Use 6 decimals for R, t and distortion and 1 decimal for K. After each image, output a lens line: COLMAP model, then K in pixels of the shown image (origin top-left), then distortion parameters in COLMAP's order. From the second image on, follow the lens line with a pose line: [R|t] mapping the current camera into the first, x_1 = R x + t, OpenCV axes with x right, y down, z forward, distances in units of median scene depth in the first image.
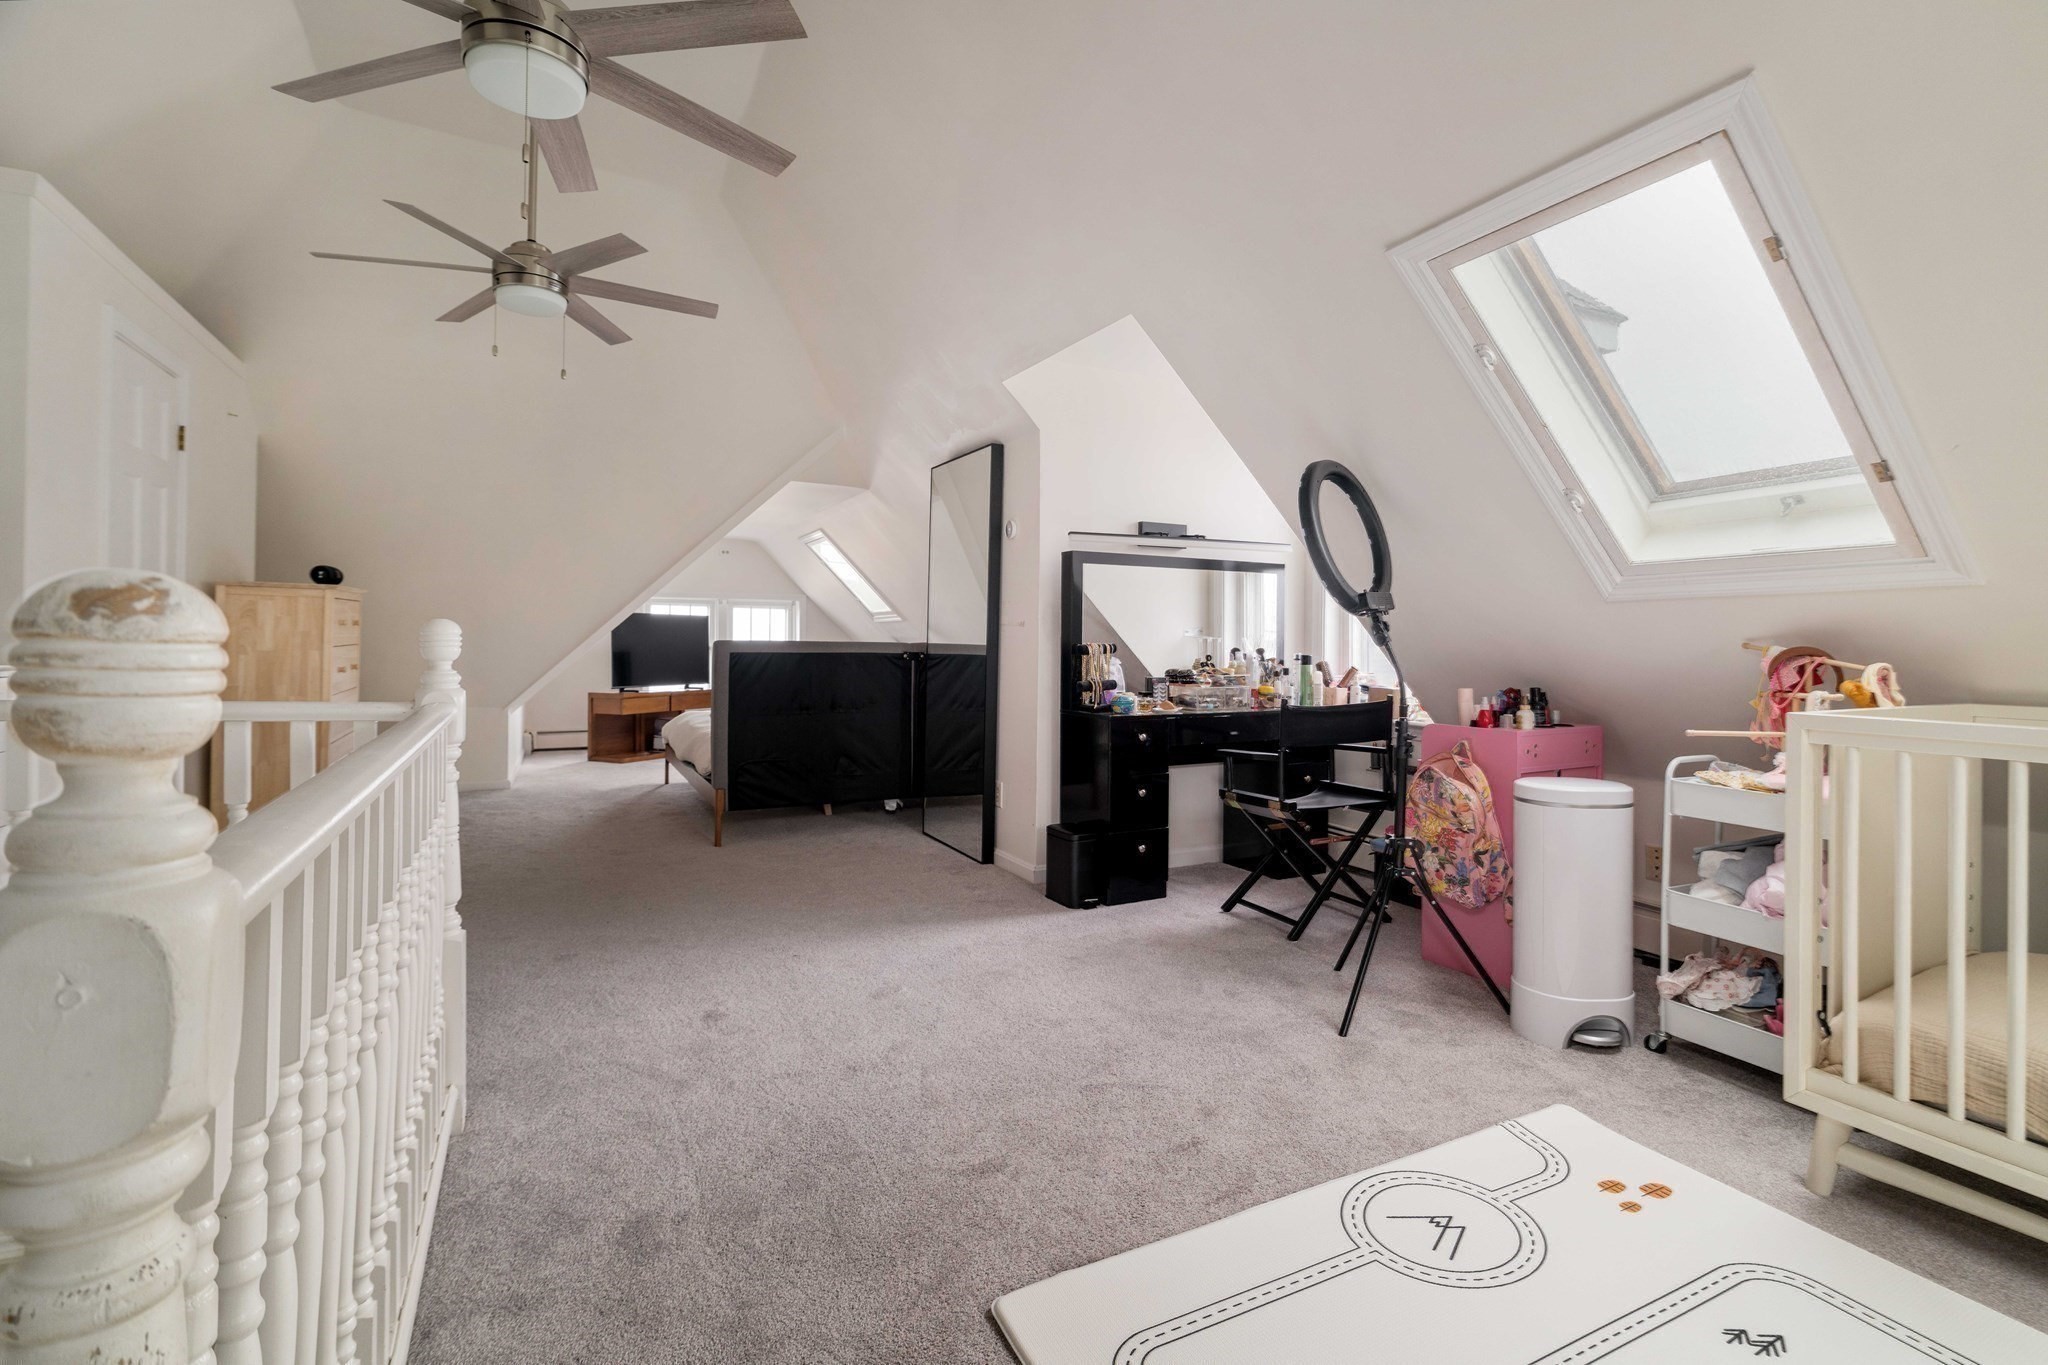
lens RADIAL K [[952.1, 0, 1012.6], [0, 952.1, 636.1], [0, 0, 1]] dist [-0.000685, -0.000346]
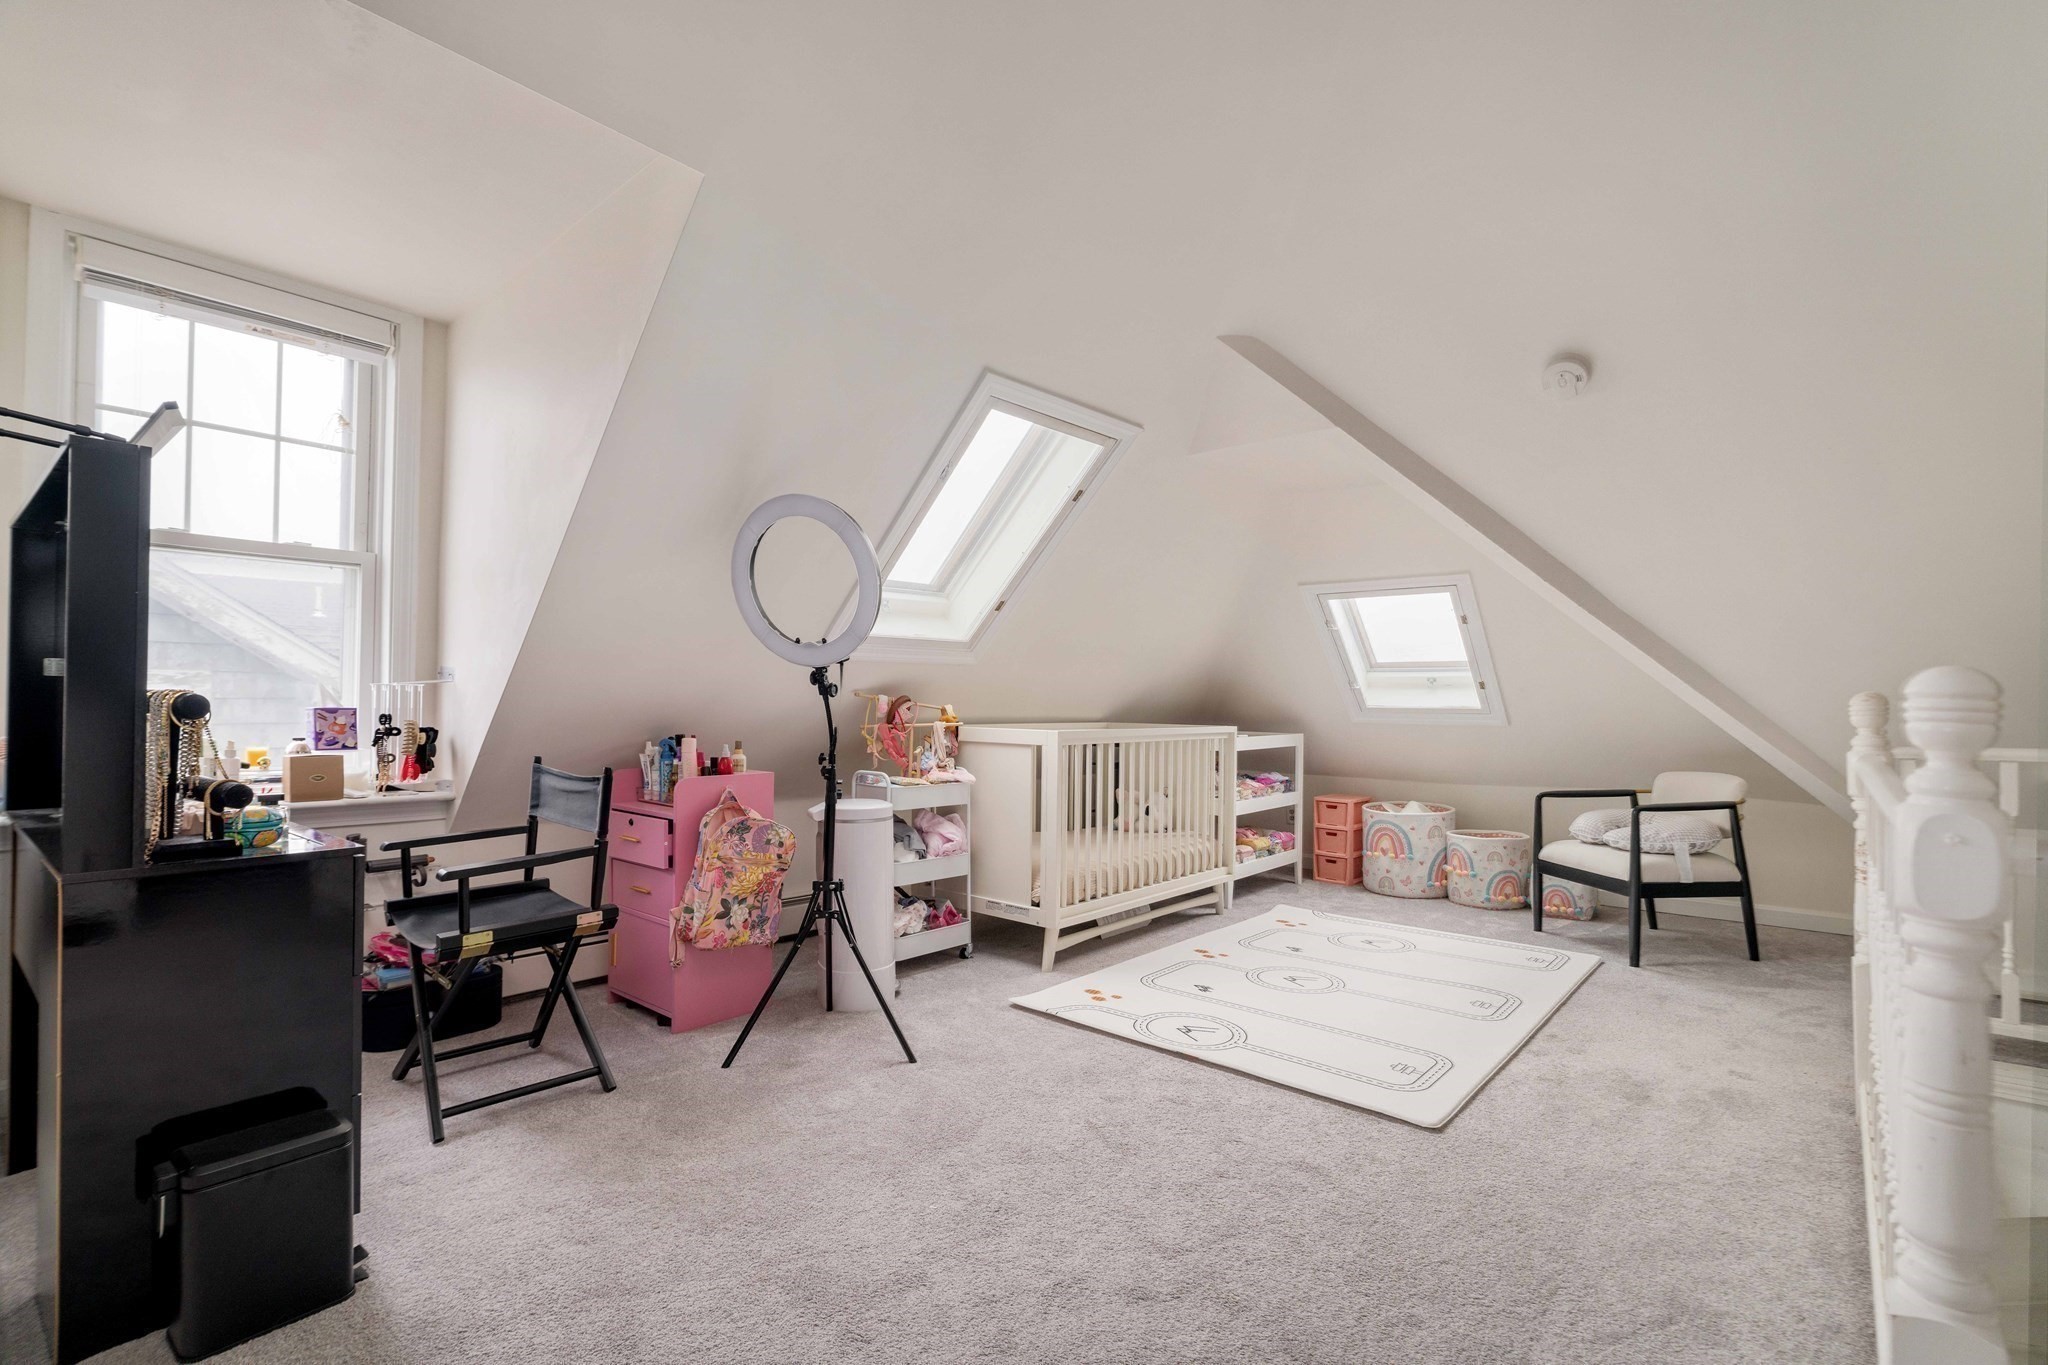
lens RADIAL K [[952.1, 0, 1040.8], [0, 952.1, 694.3], [0, 0, 1]] dist [-0.000685, -0.000346]
pose [[-0.398555, -0.021516, 0.916892, -0.974632], [-0.025138, 0.999605, 0.012530, -0.021139], [-0.916800, -0.018055, -0.398939, 1.834692]]
